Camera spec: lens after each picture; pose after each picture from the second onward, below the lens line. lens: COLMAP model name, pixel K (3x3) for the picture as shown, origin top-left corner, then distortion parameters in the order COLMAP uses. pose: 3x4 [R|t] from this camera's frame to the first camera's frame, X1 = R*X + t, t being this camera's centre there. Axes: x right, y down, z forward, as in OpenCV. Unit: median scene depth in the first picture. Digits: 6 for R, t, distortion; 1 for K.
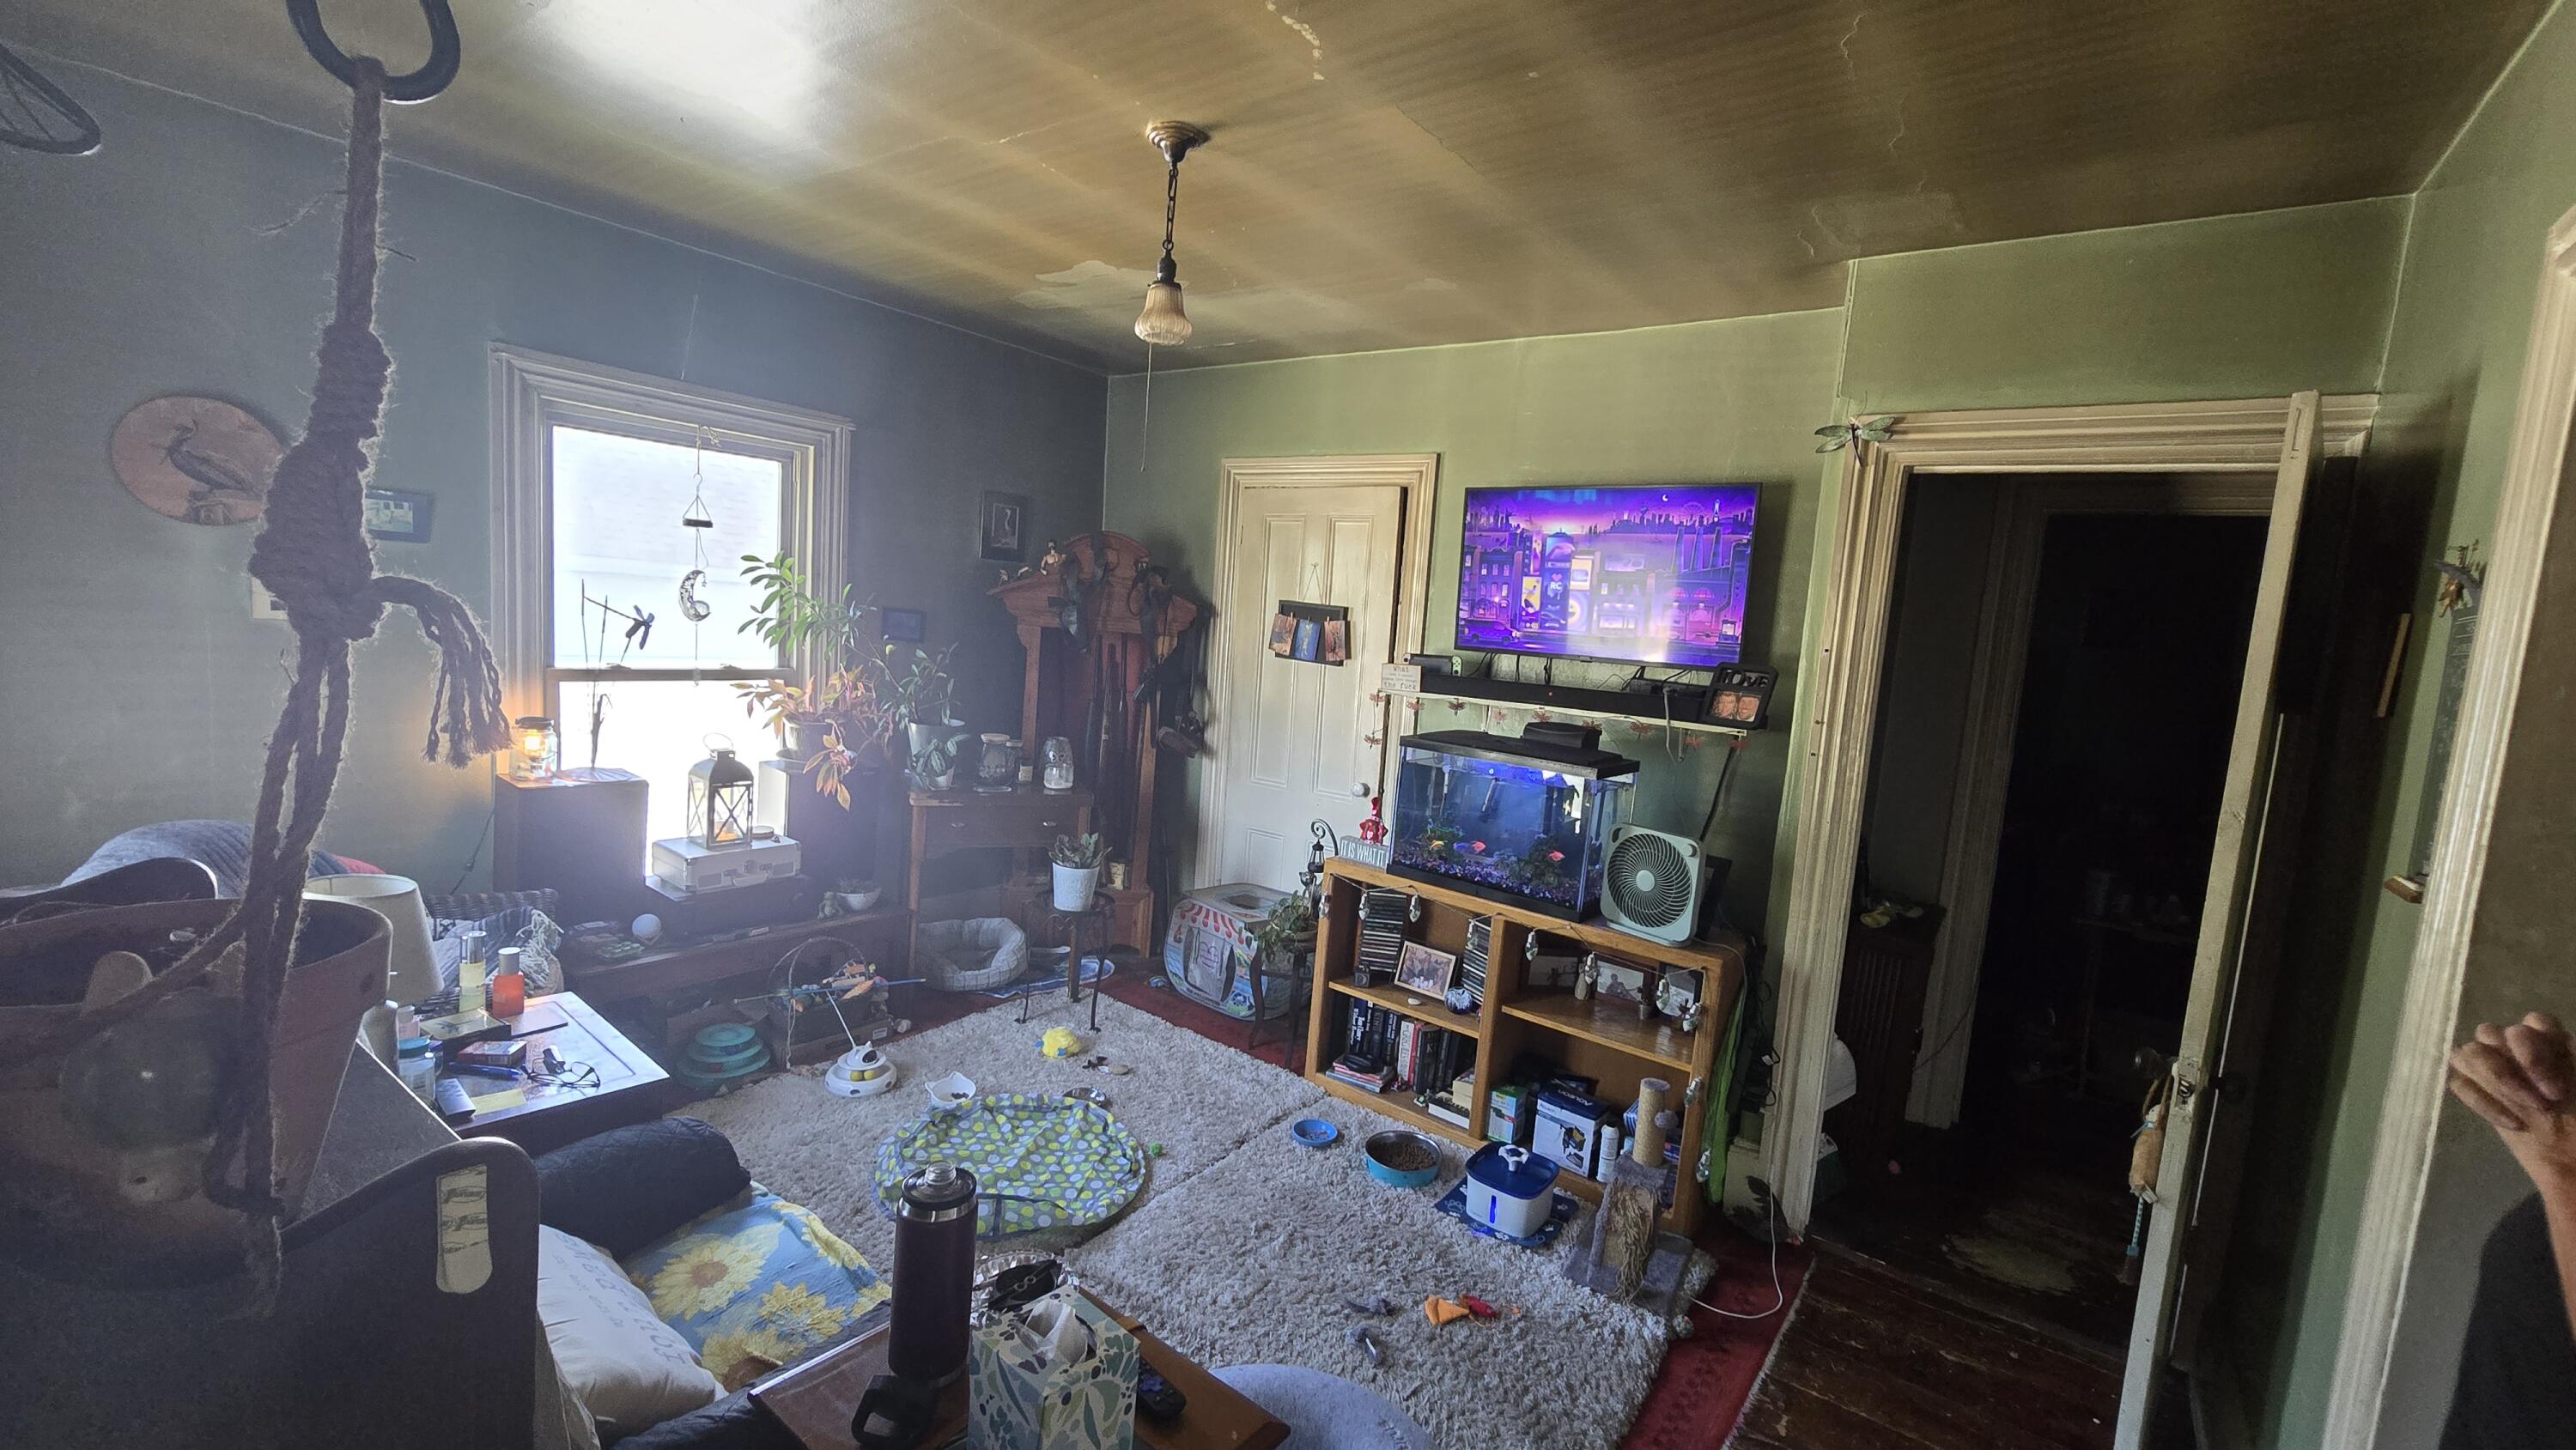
lens RADIAL K [[1061.1, 0, 1290.8], [0, 1061.1, 727.8], [0, 0, 1]] dist [-0.000052, 0.000000]
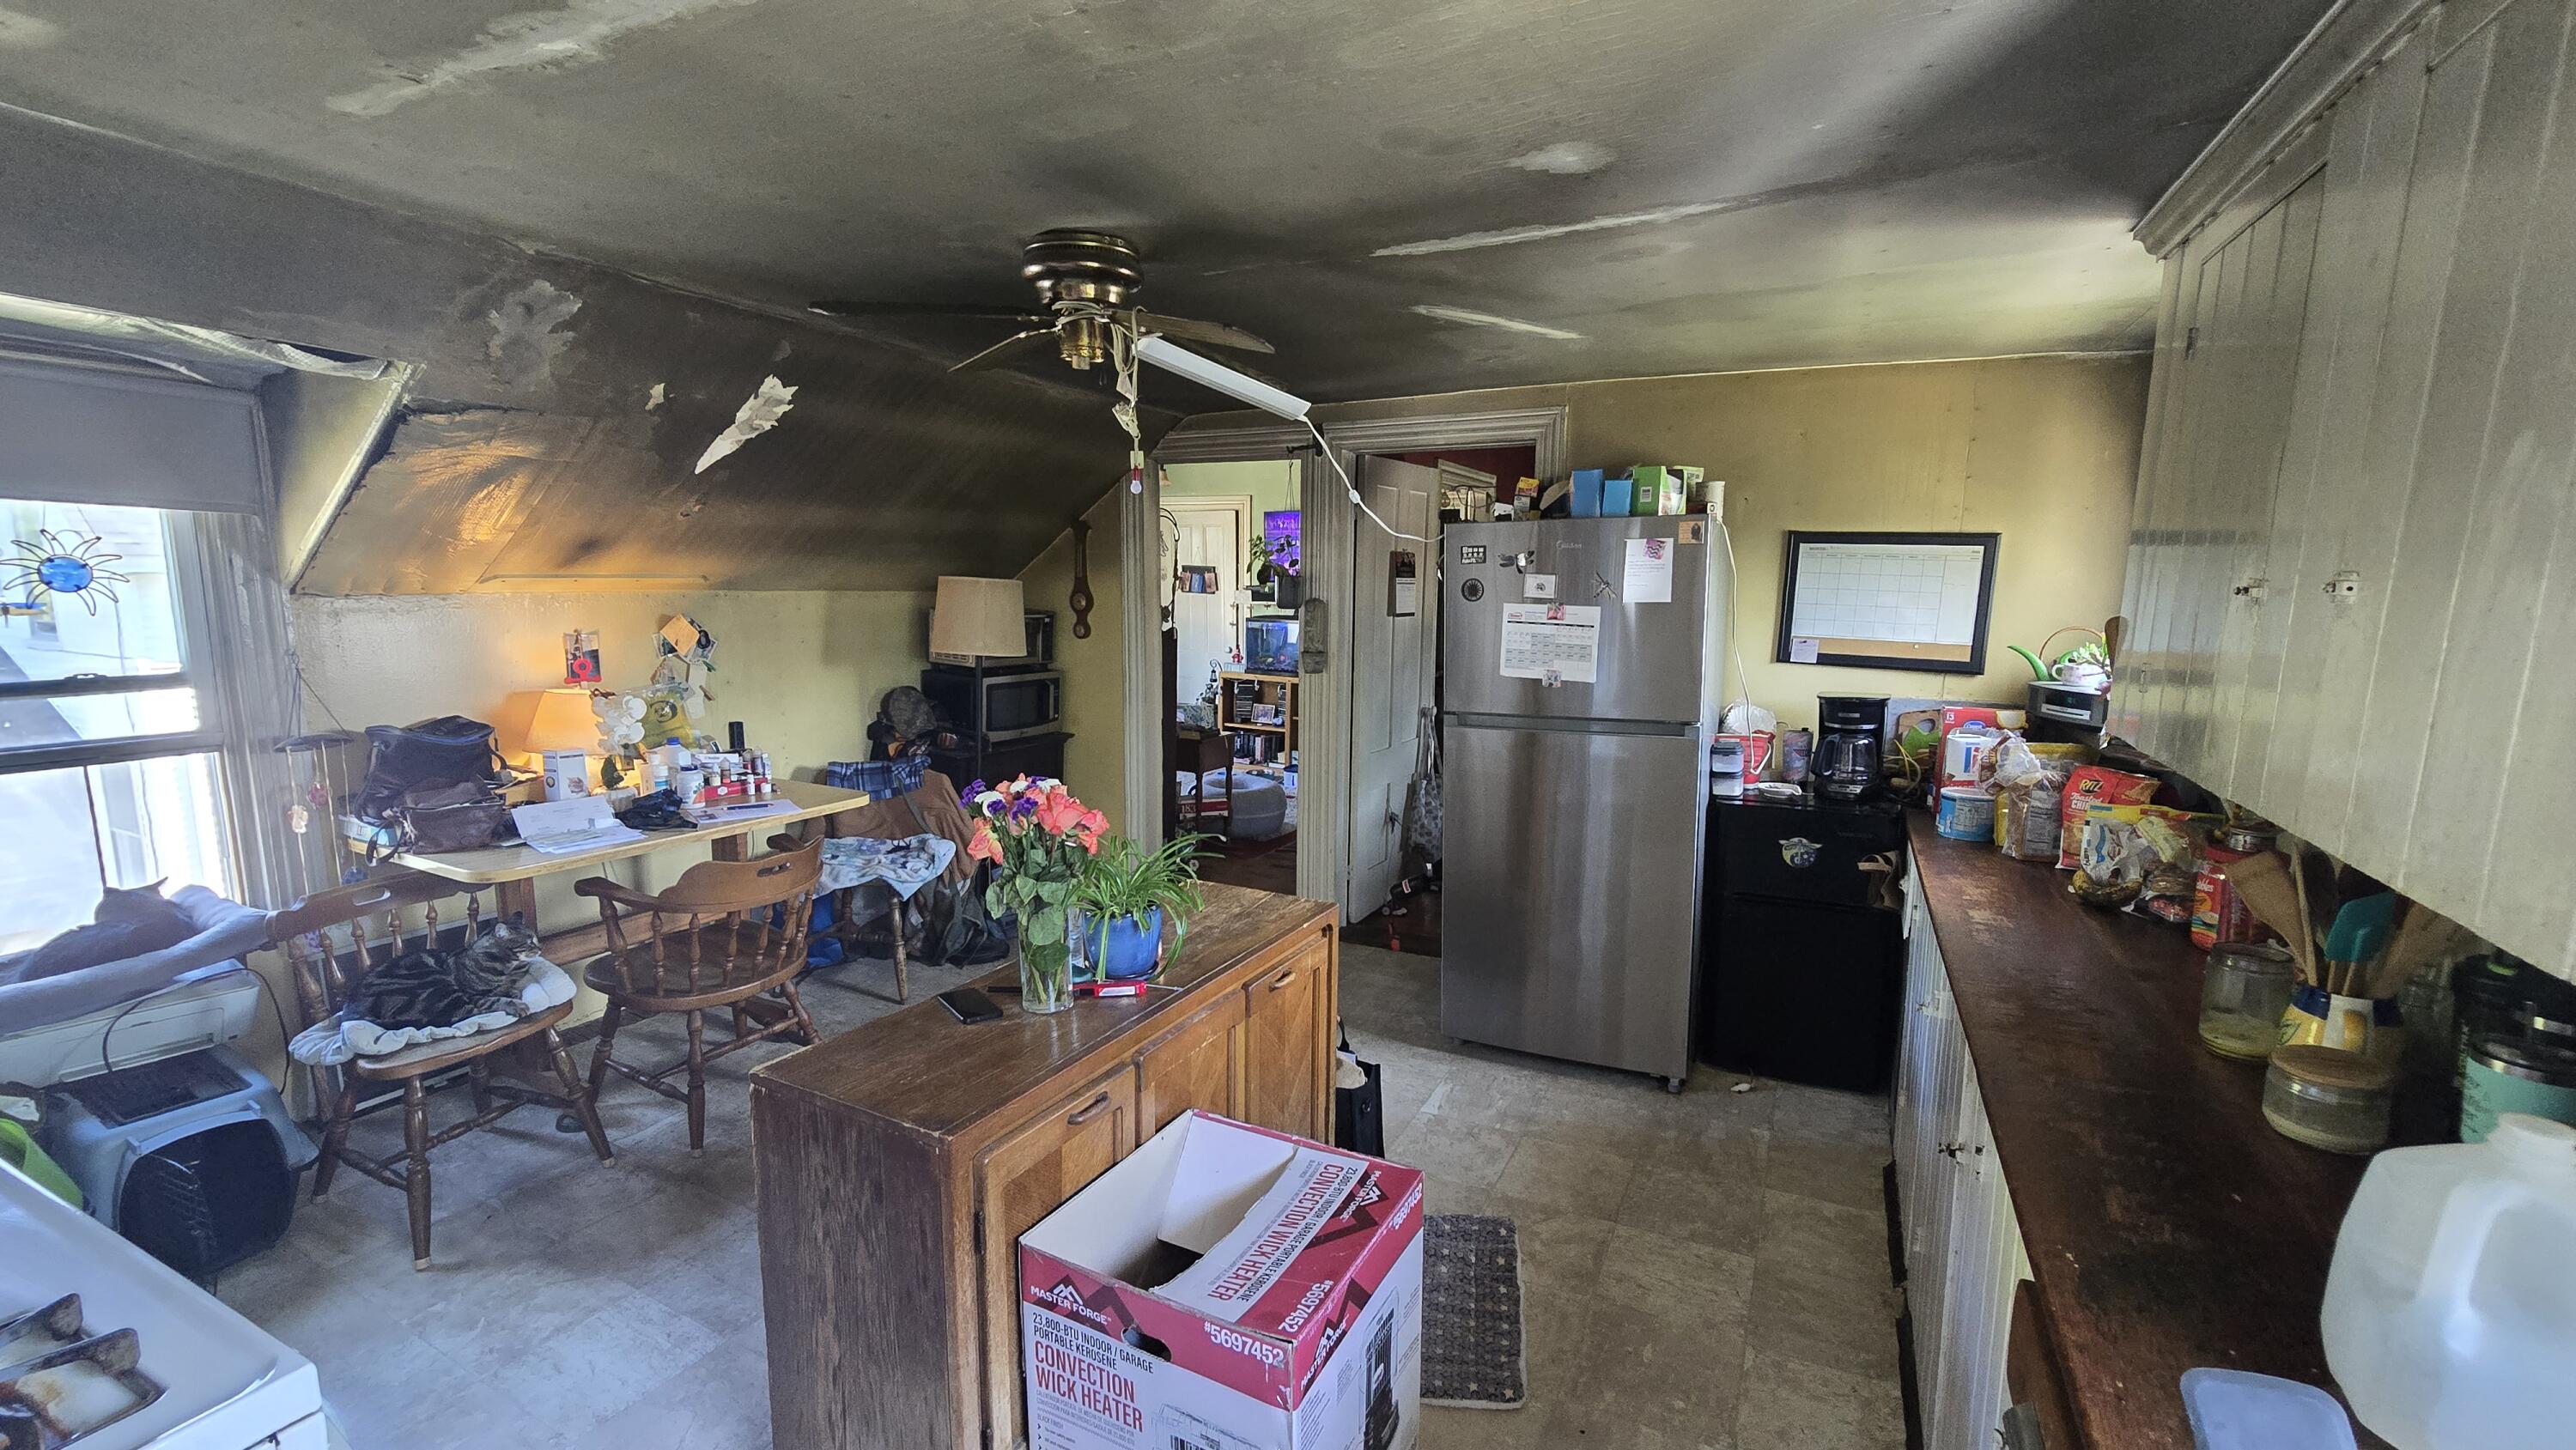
lens RADIAL K [[1061.1, 0, 1293.5], [0, 1061.1, 732.8], [0, 0, 1]] dist [-0.000052, 0.000000]
pose [[0.982579, -0.086839, 0.164310, -0.199418], [0.078830, 0.995388, 0.054665, 0.136546], [-0.168299, -0.040760, 0.984893, -1.350229]]
